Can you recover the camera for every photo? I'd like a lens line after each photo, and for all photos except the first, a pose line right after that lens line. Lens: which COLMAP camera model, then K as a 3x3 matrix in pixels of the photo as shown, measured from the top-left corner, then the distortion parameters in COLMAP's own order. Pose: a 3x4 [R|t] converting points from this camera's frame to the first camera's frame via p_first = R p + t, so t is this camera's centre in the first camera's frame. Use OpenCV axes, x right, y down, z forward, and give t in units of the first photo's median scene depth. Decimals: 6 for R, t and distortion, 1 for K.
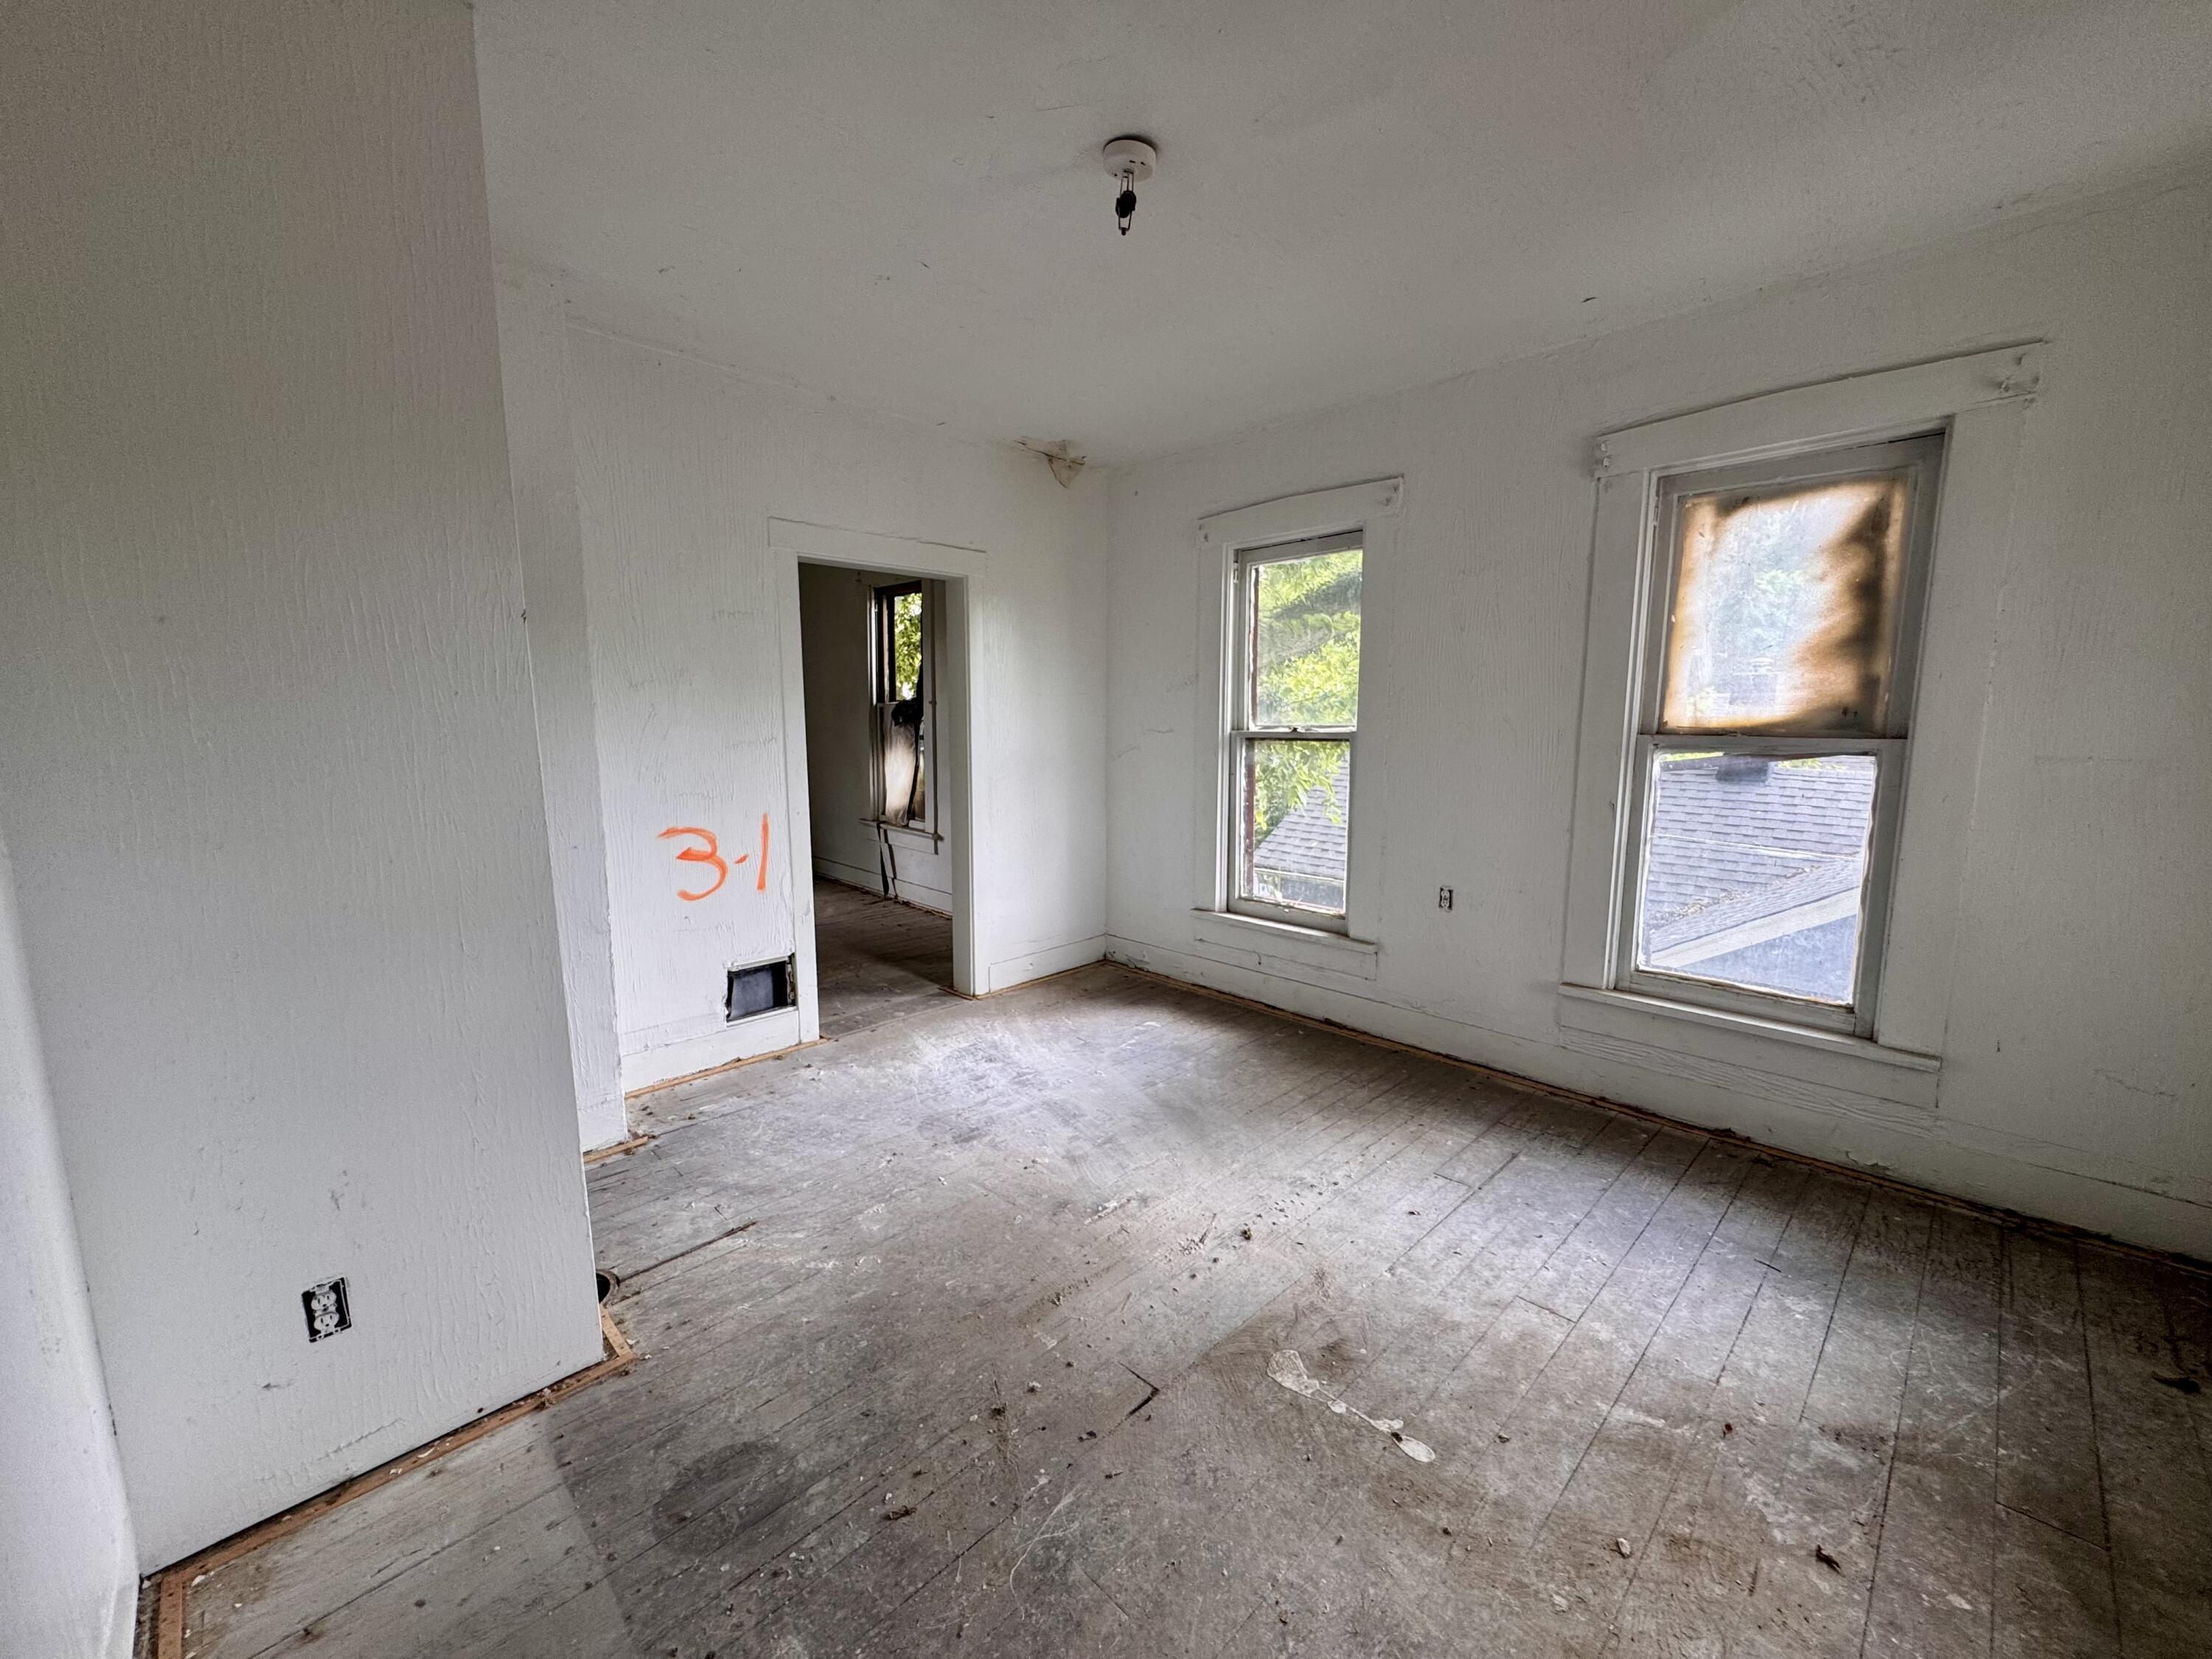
lens RADIAL K [[889.1, 0, 1108.4], [0, 889.1, 841.6], [0, 0, 1]] dist [-0.004005, 0.000380]
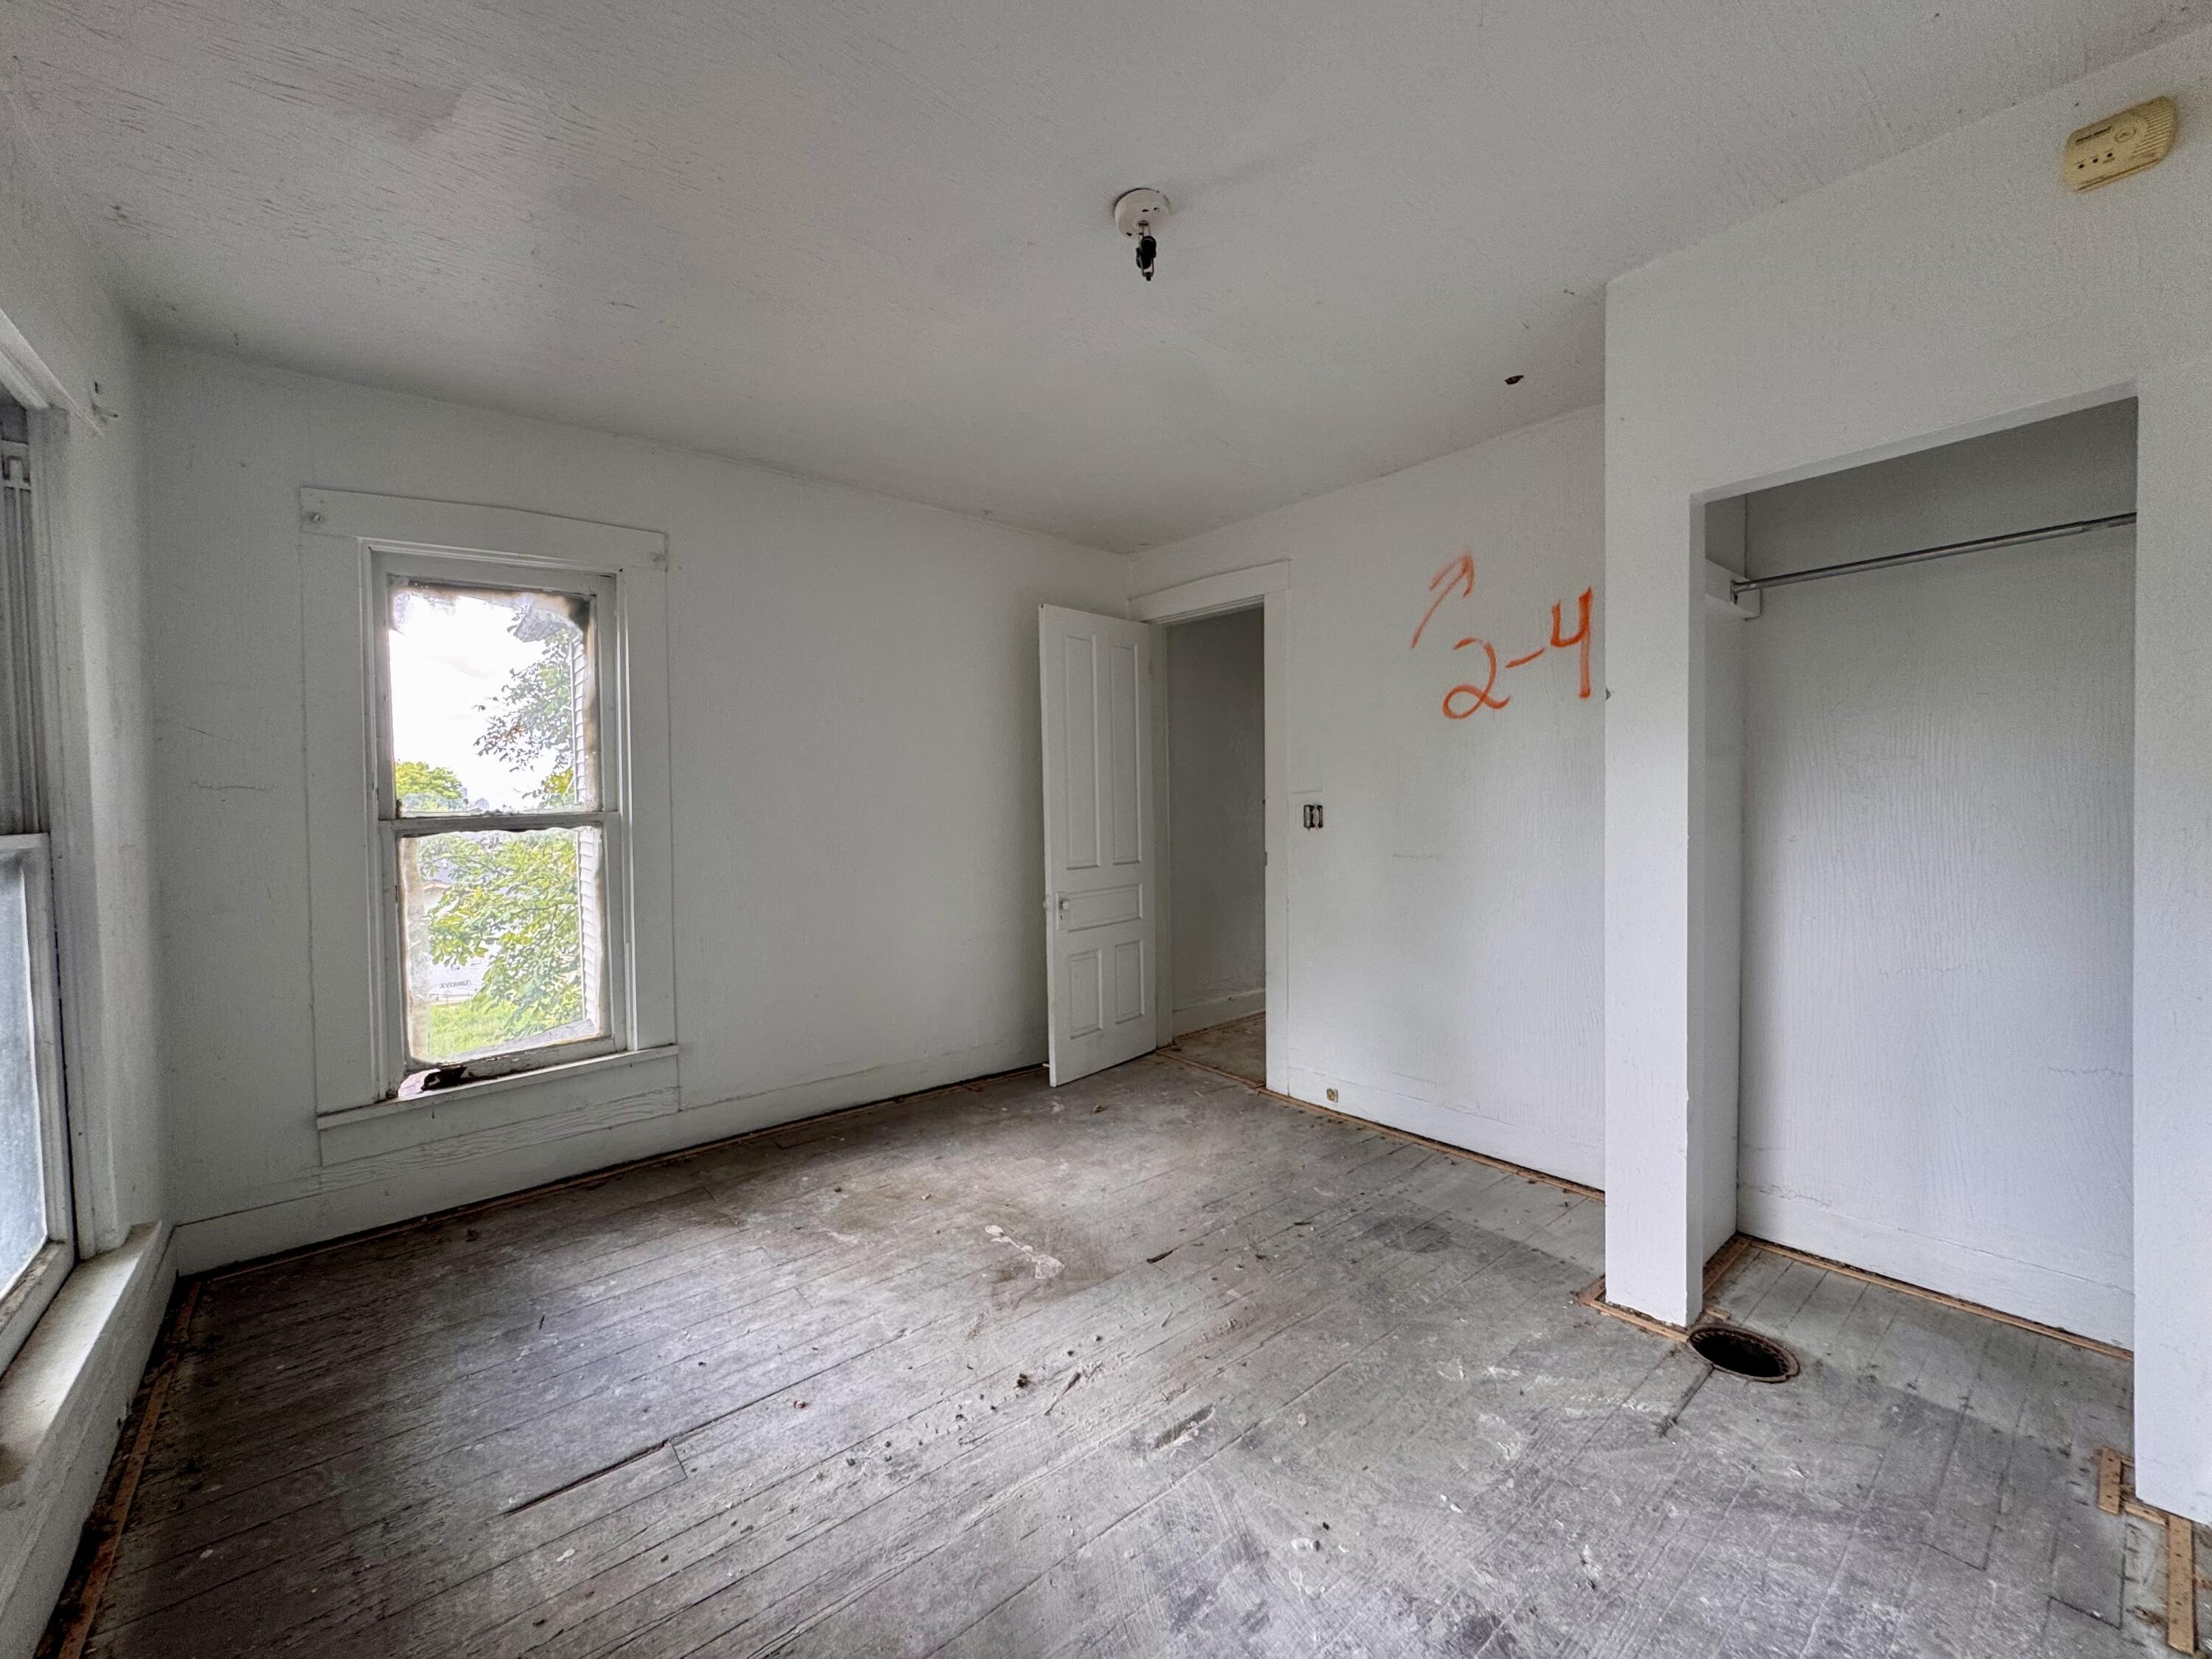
lens RADIAL K [[889.1, 0, 1114.8], [0, 889.1, 820.9], [0, 0, 1]] dist [-0.004005, 0.000380]
pose [[-0.997095, 0.020432, 0.073375, -0.007334], [0.032876, 0.984437, 0.172634, -0.284812], [-0.068706, 0.174545, -0.982249, 2.126867]]
